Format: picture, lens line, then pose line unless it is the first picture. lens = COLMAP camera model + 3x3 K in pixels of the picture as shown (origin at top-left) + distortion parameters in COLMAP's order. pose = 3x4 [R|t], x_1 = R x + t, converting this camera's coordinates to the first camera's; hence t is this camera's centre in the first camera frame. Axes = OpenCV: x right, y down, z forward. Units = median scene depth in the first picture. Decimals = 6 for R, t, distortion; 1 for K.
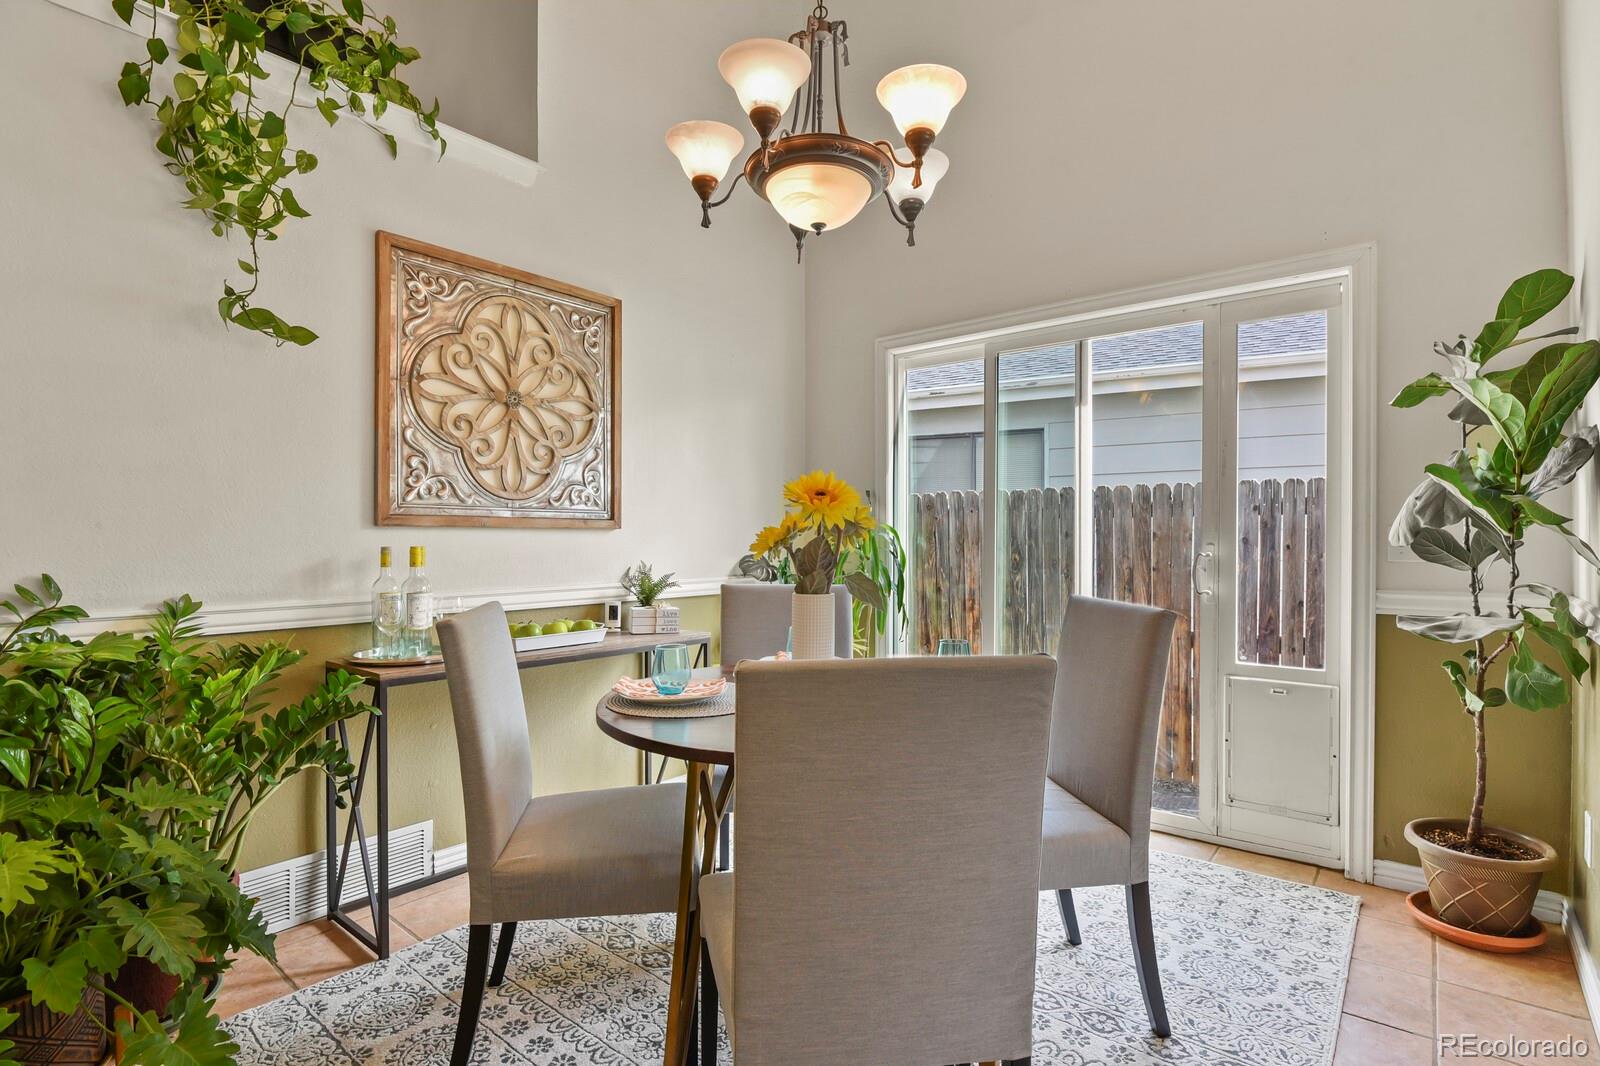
lens RADIAL K [[788.5, 0, 804.3], [0, 788.5, 532.3], [0, 0, 1]] dist [-0.013797, -0.004753]
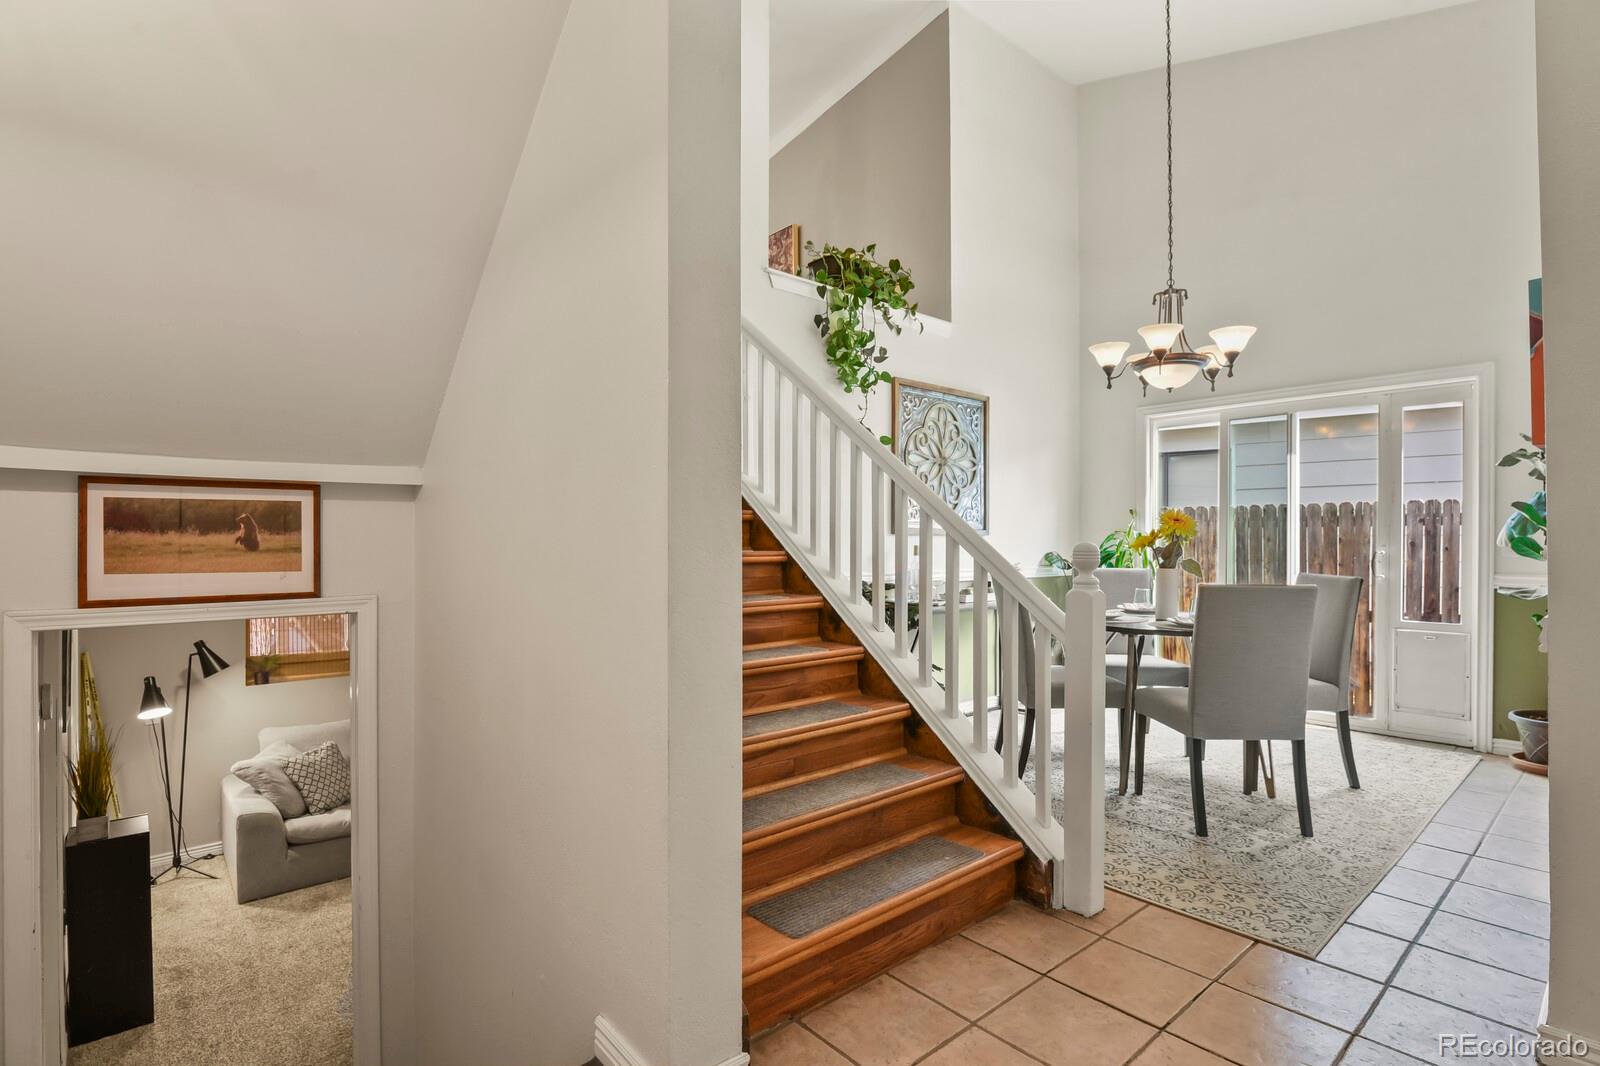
lens RADIAL K [[788.5, 0, 794.2], [0, 788.5, 534.6], [0, 0, 1]] dist [-0.013797, -0.004753]
pose [[0.984733, 0.001158, -0.174069, -0.405164], [-0.001320, 0.999999, -0.000813, -0.005190], [0.174068, 0.001030, 0.984733, -0.810447]]
